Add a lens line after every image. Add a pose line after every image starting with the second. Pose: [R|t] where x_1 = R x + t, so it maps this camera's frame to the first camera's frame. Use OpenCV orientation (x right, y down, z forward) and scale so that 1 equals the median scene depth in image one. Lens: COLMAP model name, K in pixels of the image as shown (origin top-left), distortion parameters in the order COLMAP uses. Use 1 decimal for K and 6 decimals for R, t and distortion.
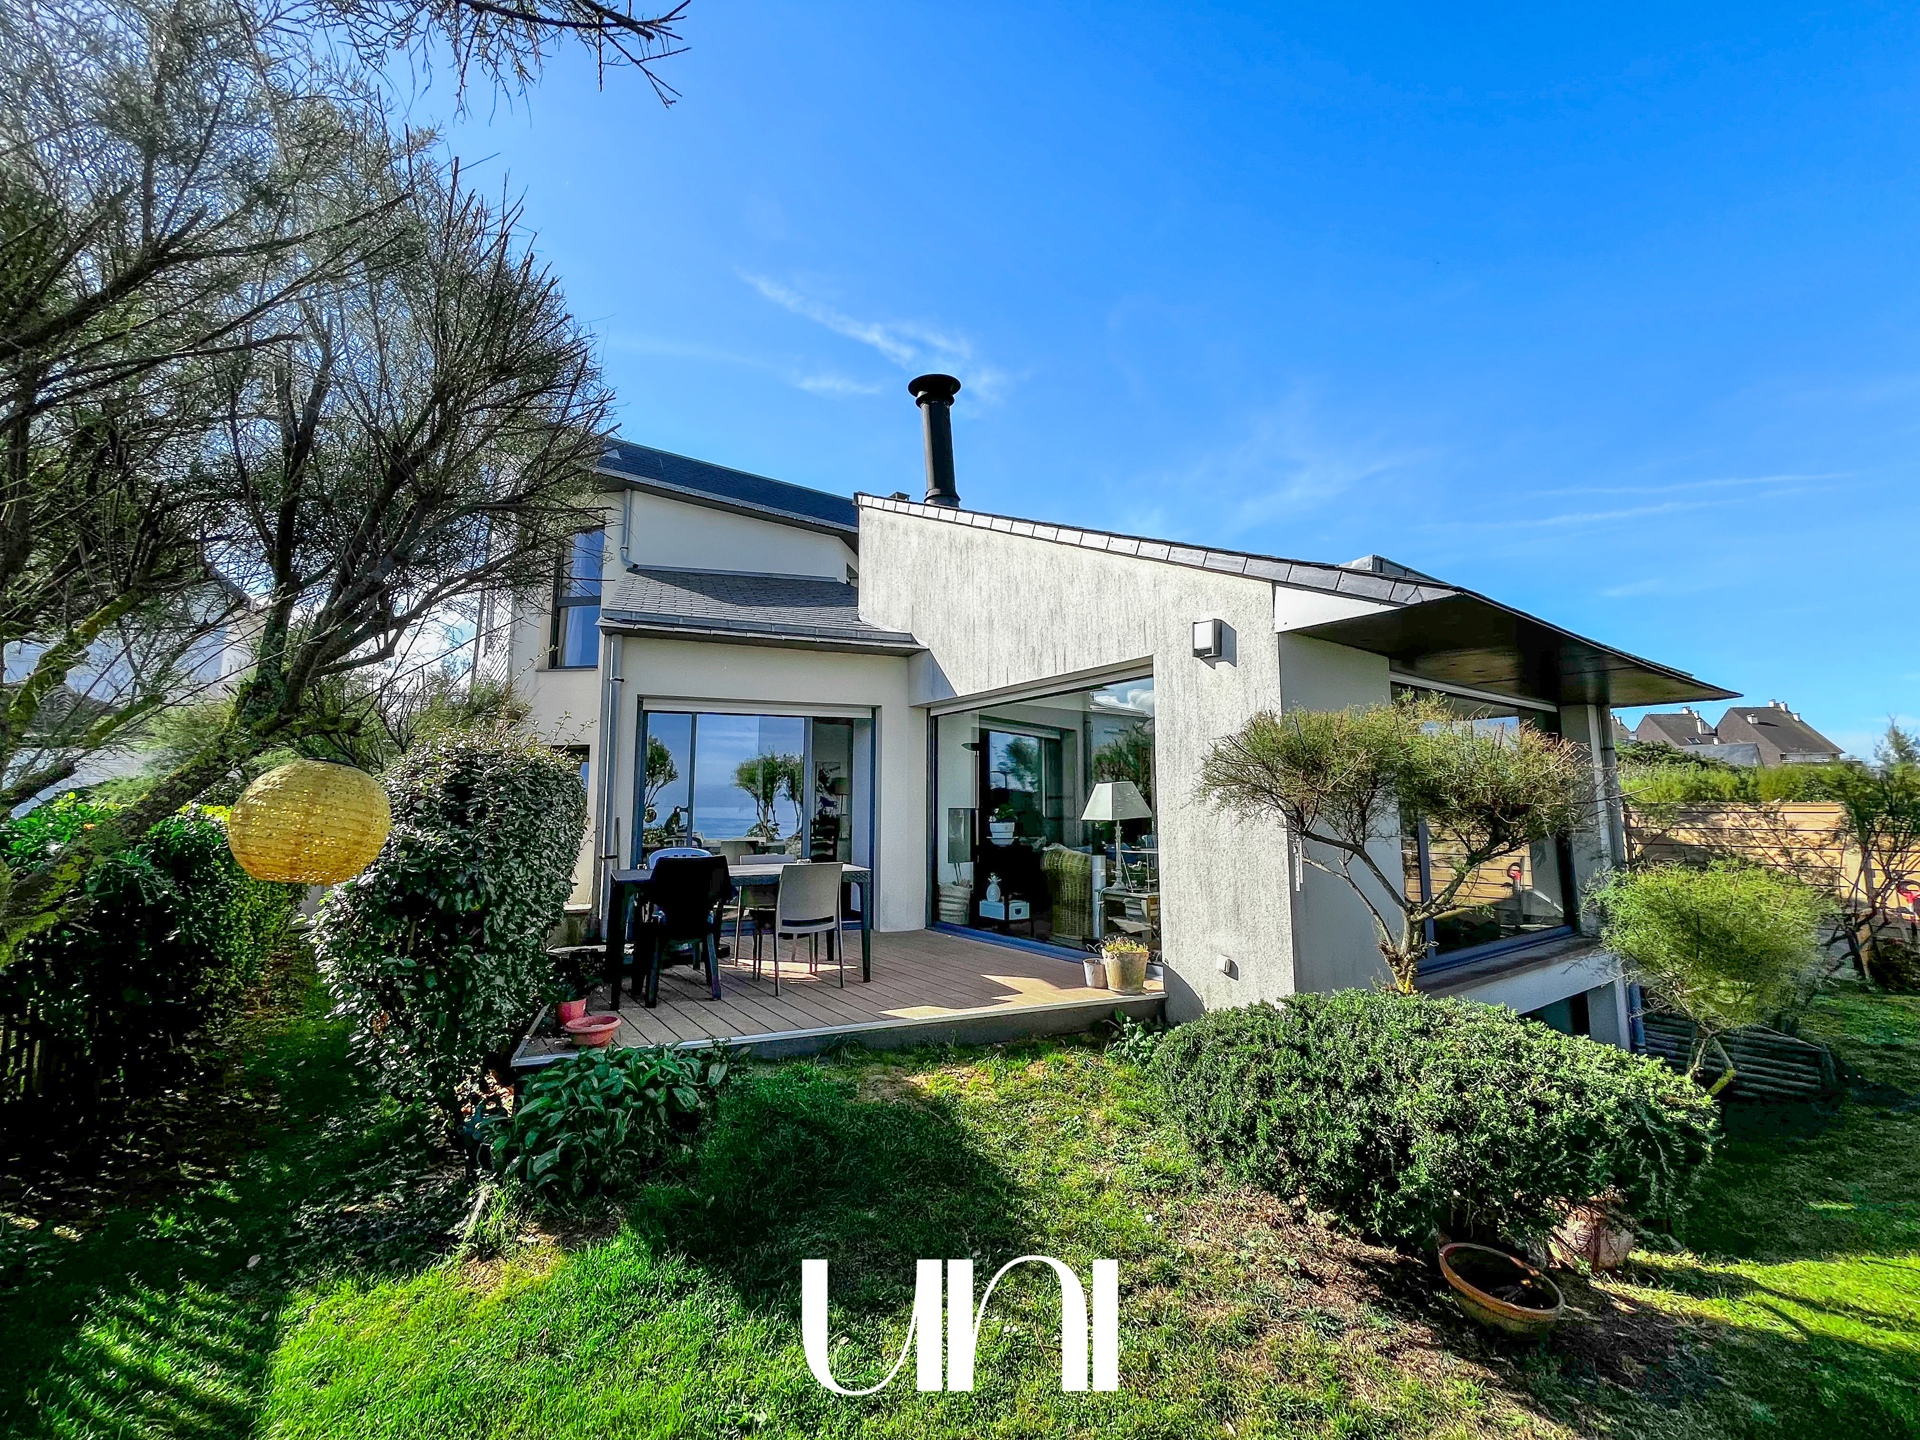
lens RADIAL K [[772.1, 0, 962.5], [0, 772.1, 717.6], [0, 0, 1]] dist [-0.001967, -0.000549]
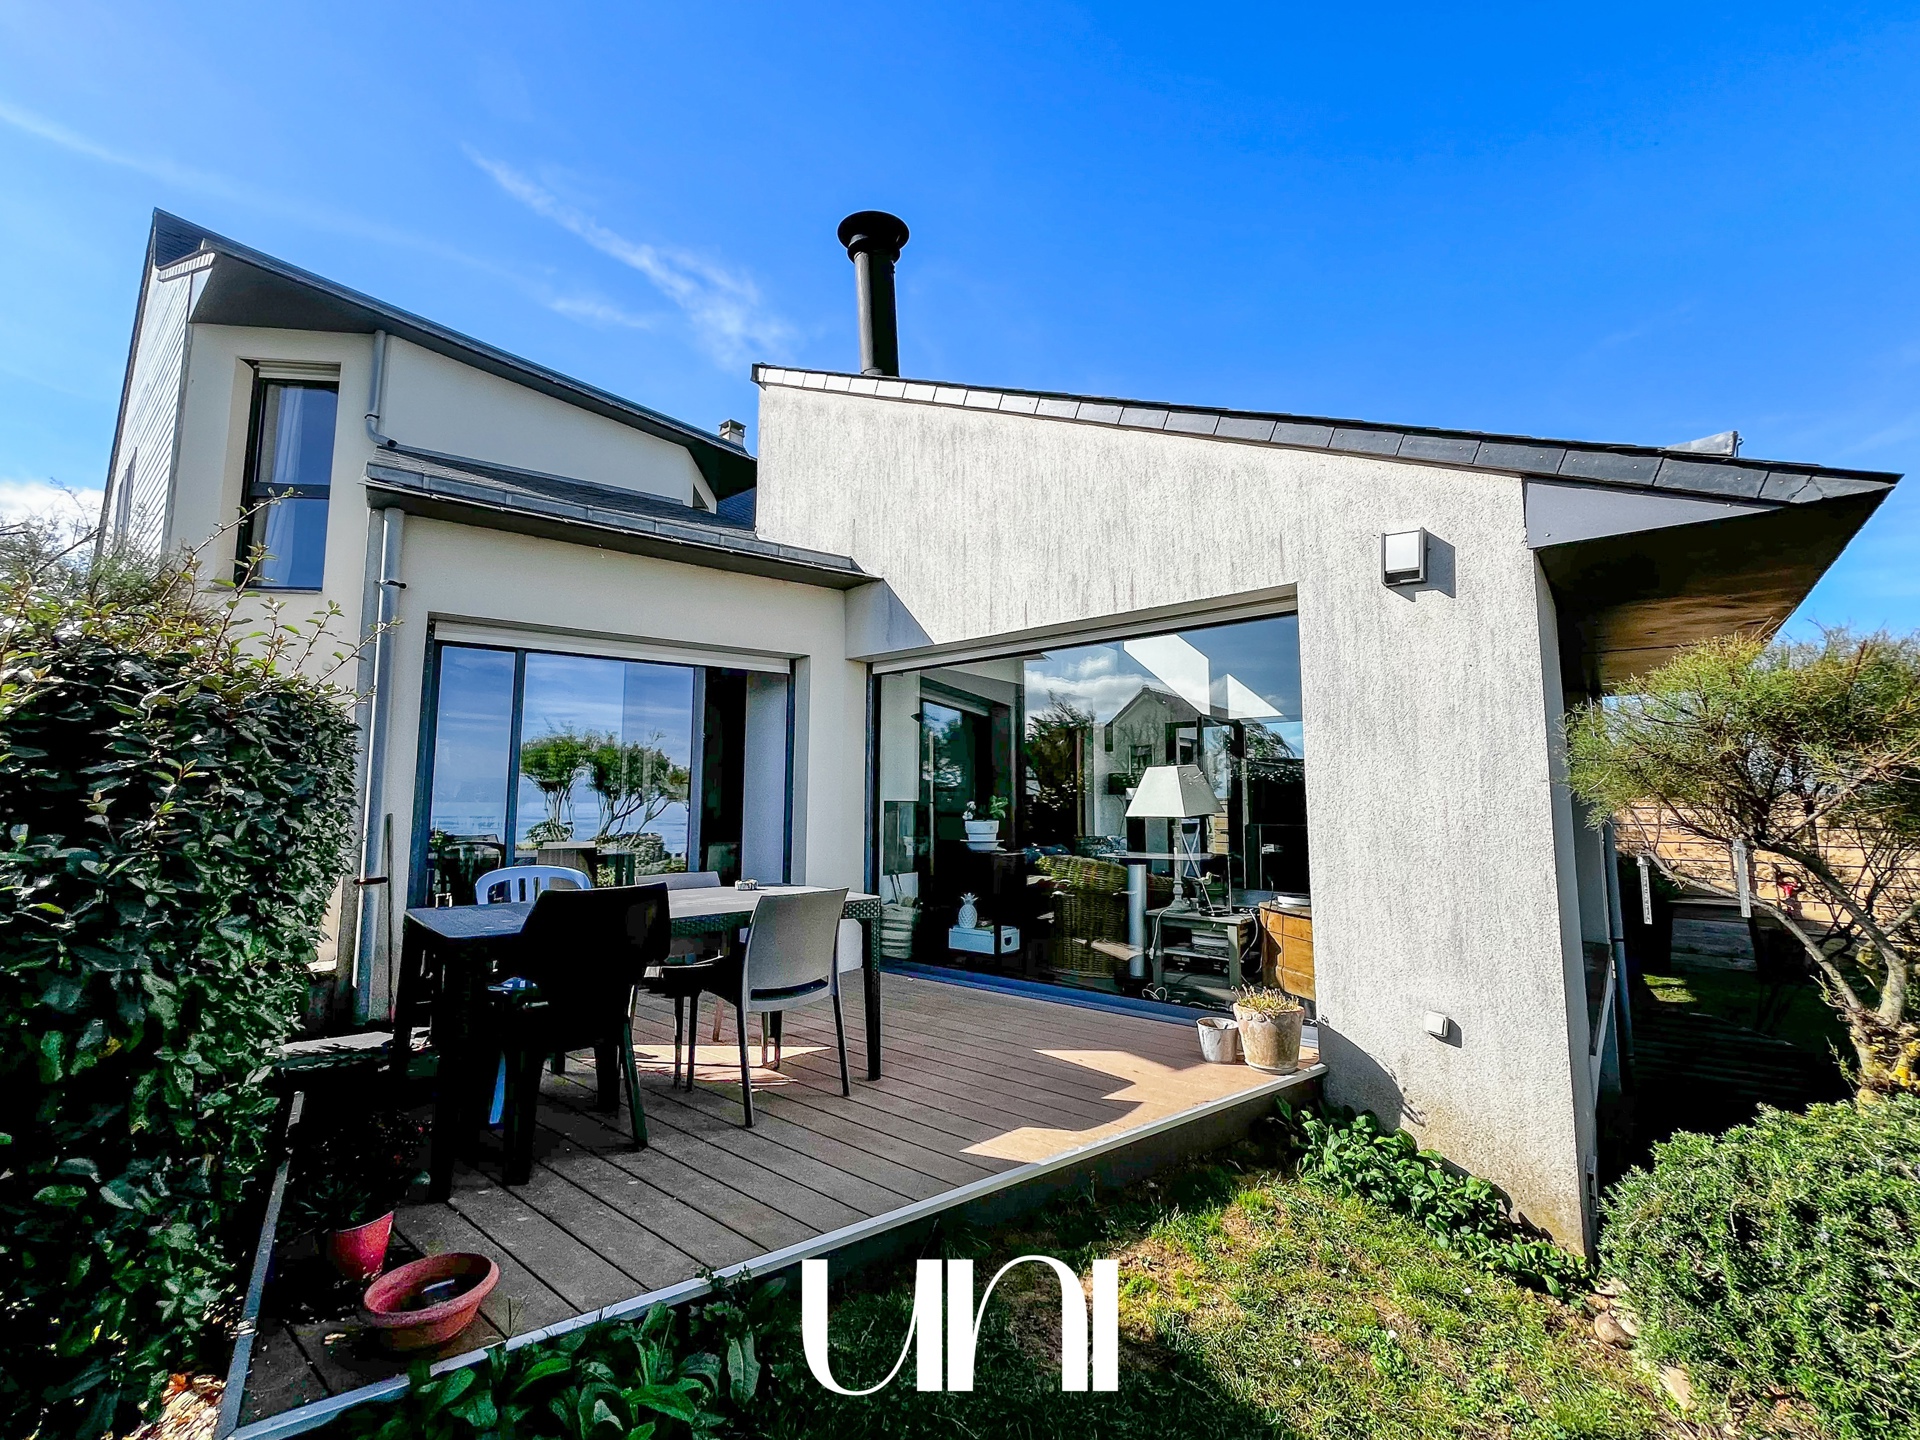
lens RADIAL K [[810.2, 0, 959.3], [0, 810.2, 717.9], [0, 0, 1]] dist [-0.003835, 0.000209]
pose [[0.965655, 0.029897, 0.258102, -0.203383], [-0.032741, 0.999441, 0.006728, 0.040496], [-0.257756, -0.014948, 0.966094, 0.311422]]
